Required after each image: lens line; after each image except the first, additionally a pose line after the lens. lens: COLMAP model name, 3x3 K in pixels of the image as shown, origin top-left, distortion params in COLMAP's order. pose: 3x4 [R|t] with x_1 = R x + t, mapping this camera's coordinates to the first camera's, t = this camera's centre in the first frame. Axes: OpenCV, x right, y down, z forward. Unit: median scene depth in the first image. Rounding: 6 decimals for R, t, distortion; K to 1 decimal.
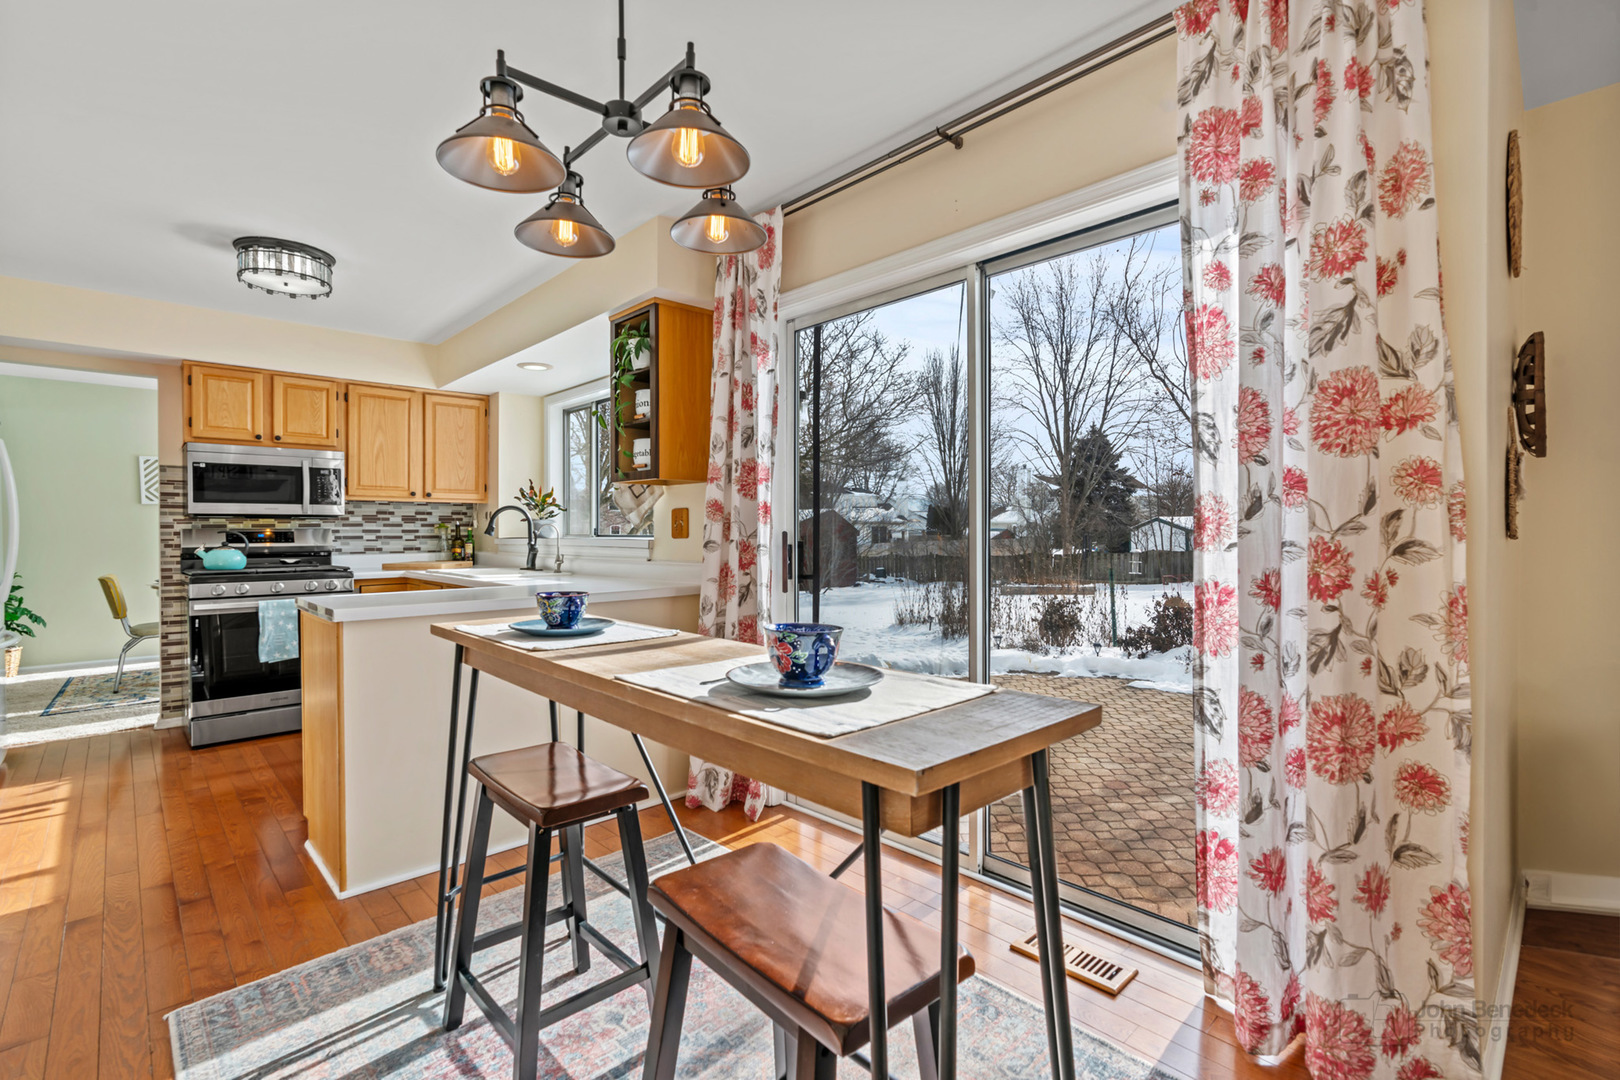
lens RADIAL K [[727.8, 0, 808.7], [0, 727.8, 537.6], [0, 0, 1]] dist [-0.016696, 0.007826]
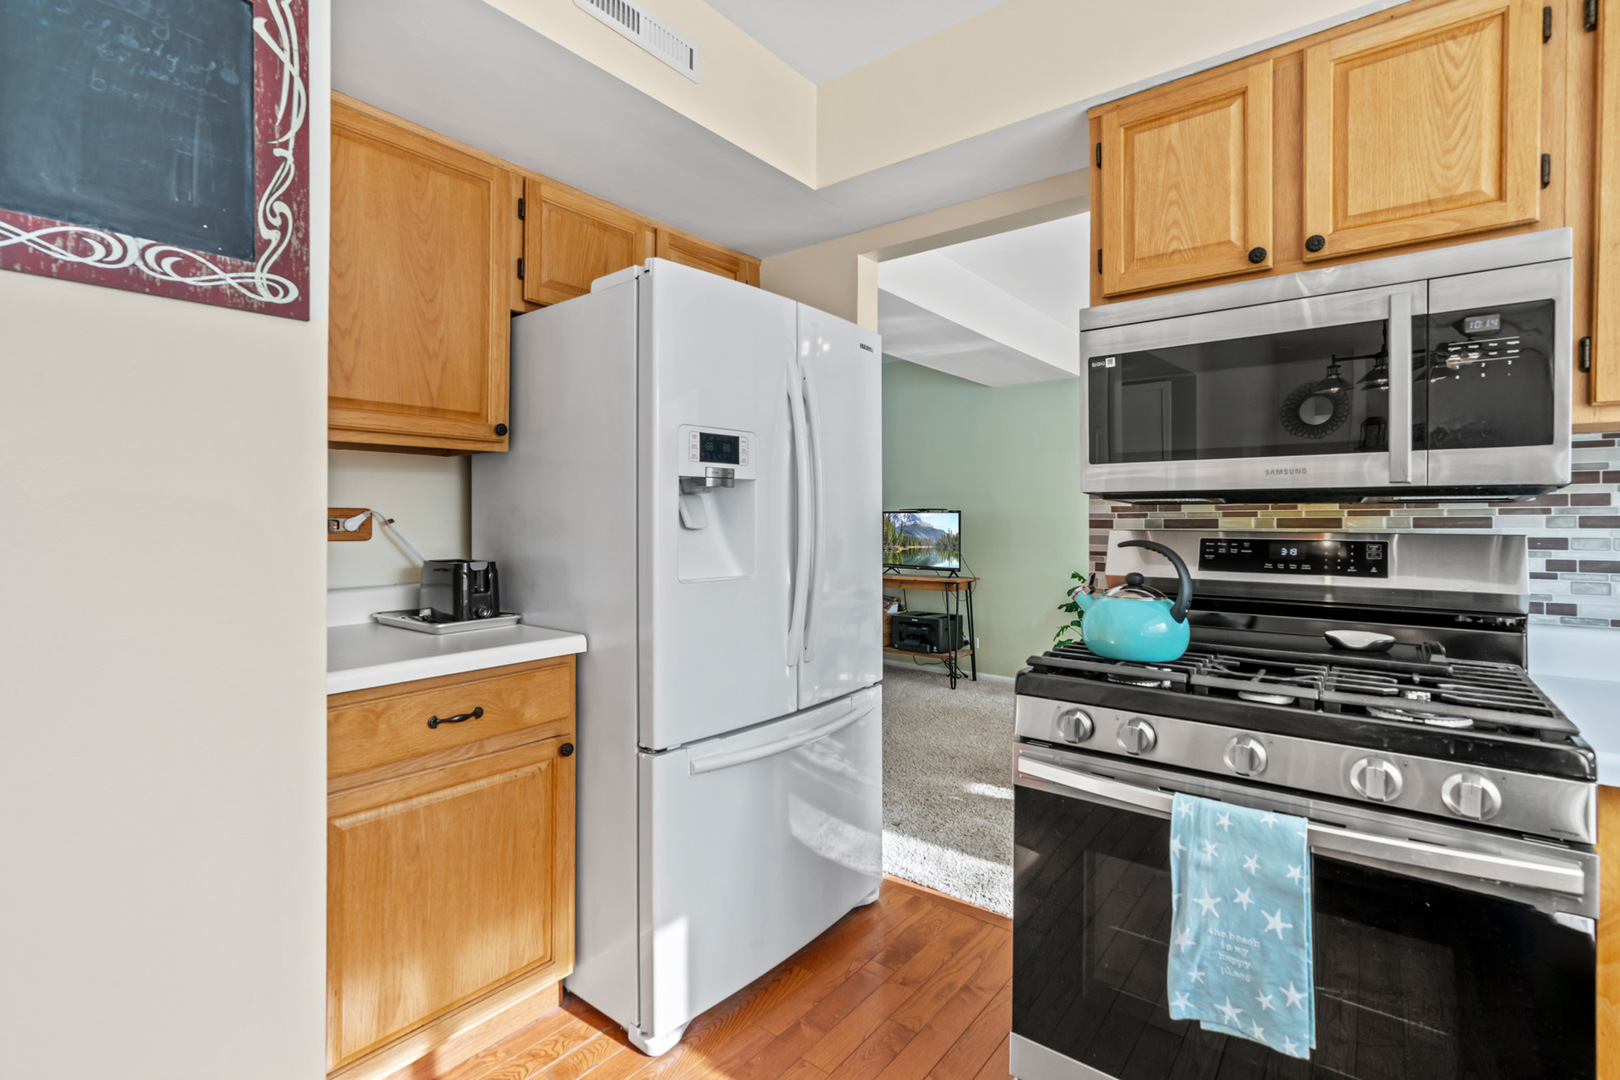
lens RADIAL K [[745.4, 0, 817.0], [0, 745.4, 517.6], [0, 0, 1]] dist [-0.000146, 0.000695]
pose [[0.142721, 0.006904, -0.989739, -0.447855], [-0.011516, 0.999920, 0.005314, -0.019175], [0.989696, 0.010640, 0.142789, 0.745659]]
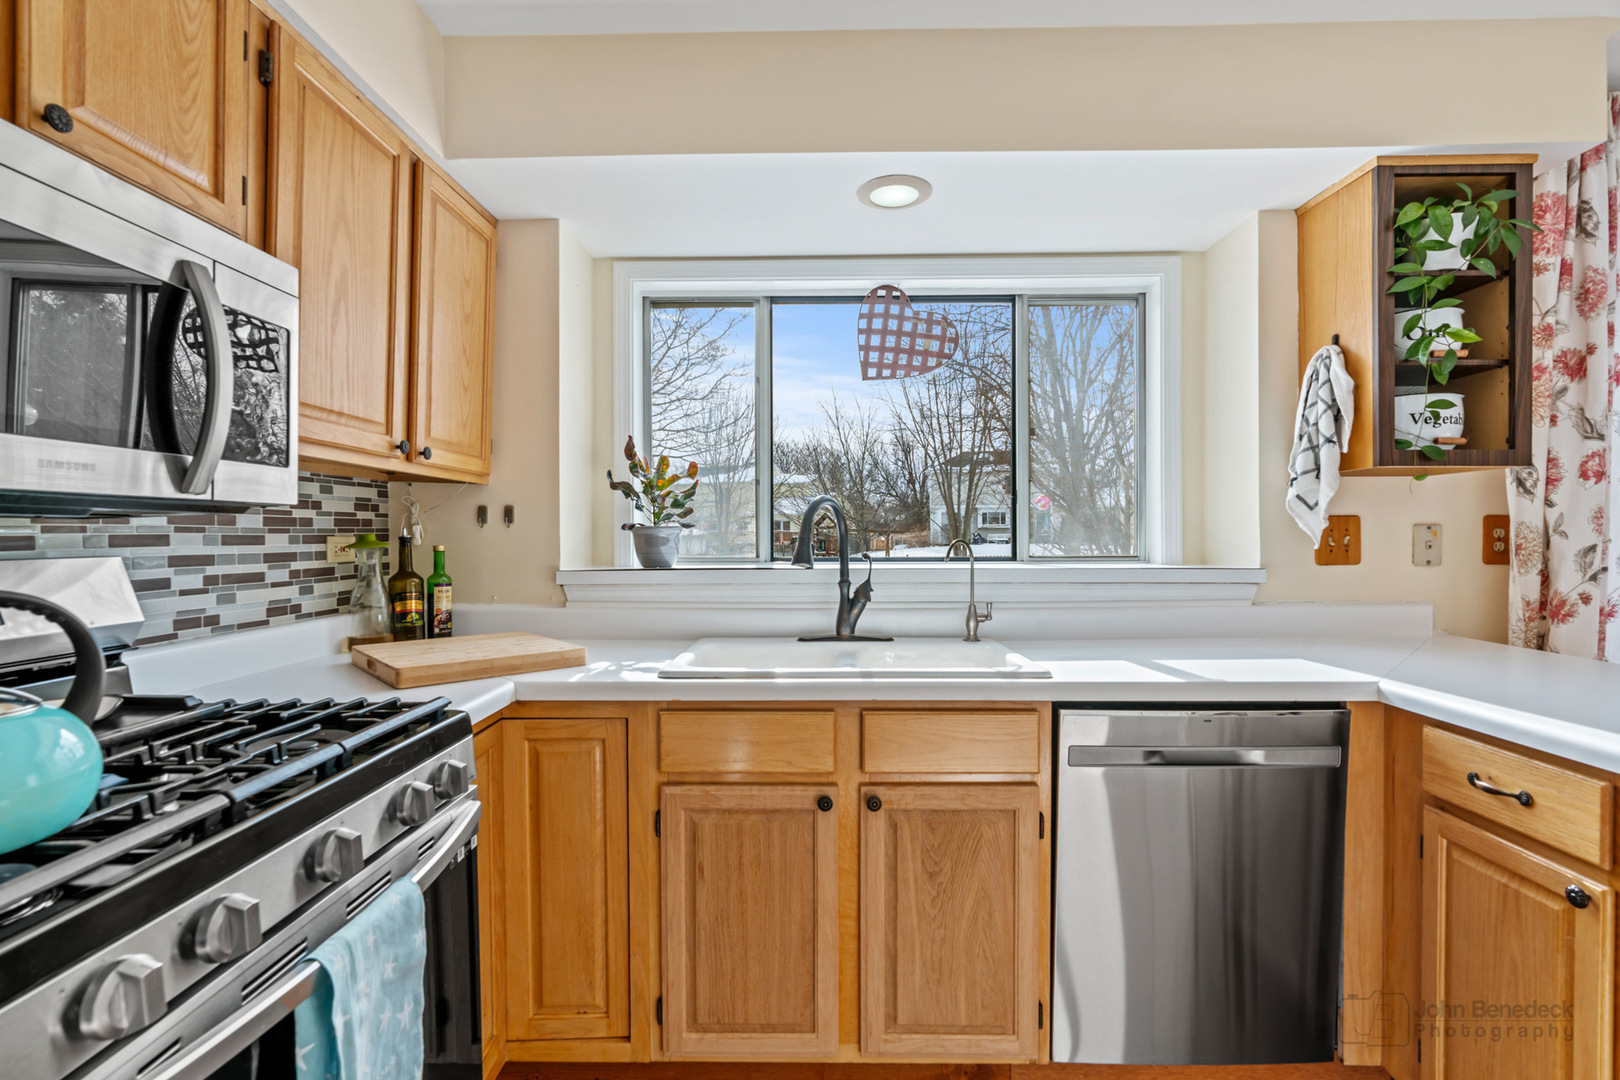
lens RADIAL K [[733.5, 0, 811.8], [0, 733.5, 544.7], [0, 0, 1]] dist [-0.015689, 0.008724]
pose [[0.703371, -0.008322, 0.710774, -0.733964], [0.006791, 0.999965, 0.004987, -0.017510], [-0.710790, 0.001319, 0.703403, 0.707568]]
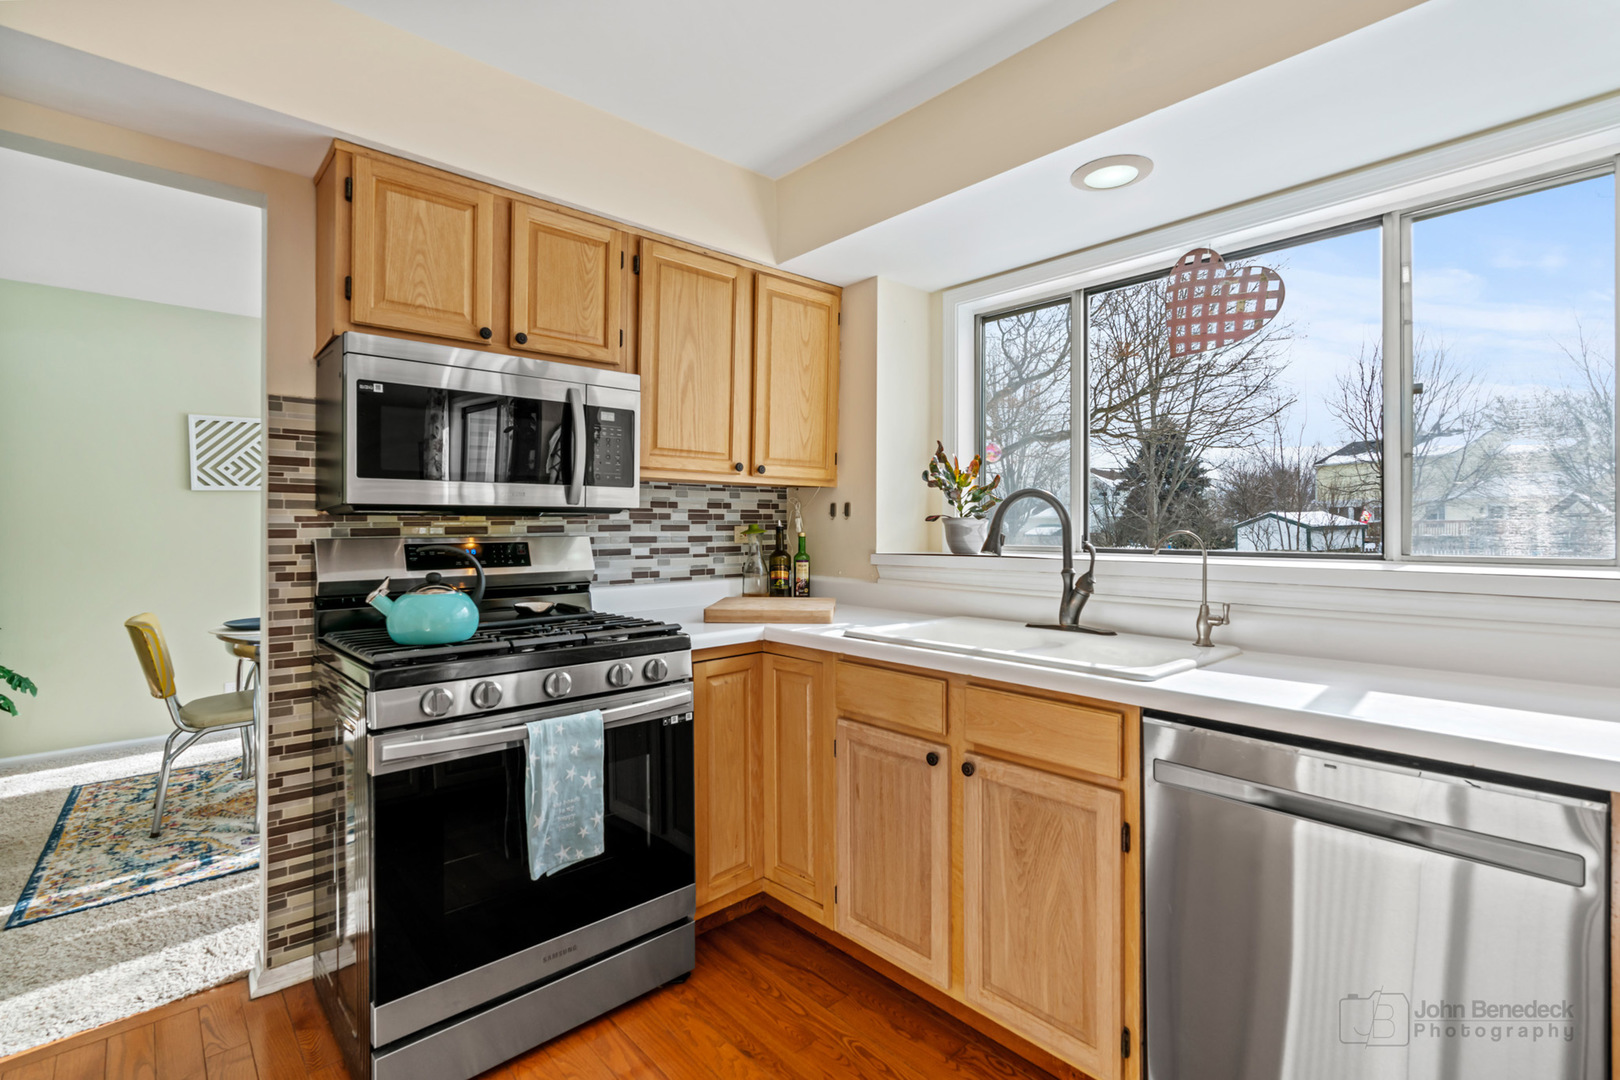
lens RADIAL K [[743.3, 0, 812.1], [0, 743.3, 525.9], [0, 0, 1]] dist [-0.015377, 0.008531]
pose [[0.999745, 0.002719, -0.022412, -0.542690], [-0.002921, 0.999956, -0.008954, -0.016433], [0.022386, 0.009017, 0.999709, 0.541961]]
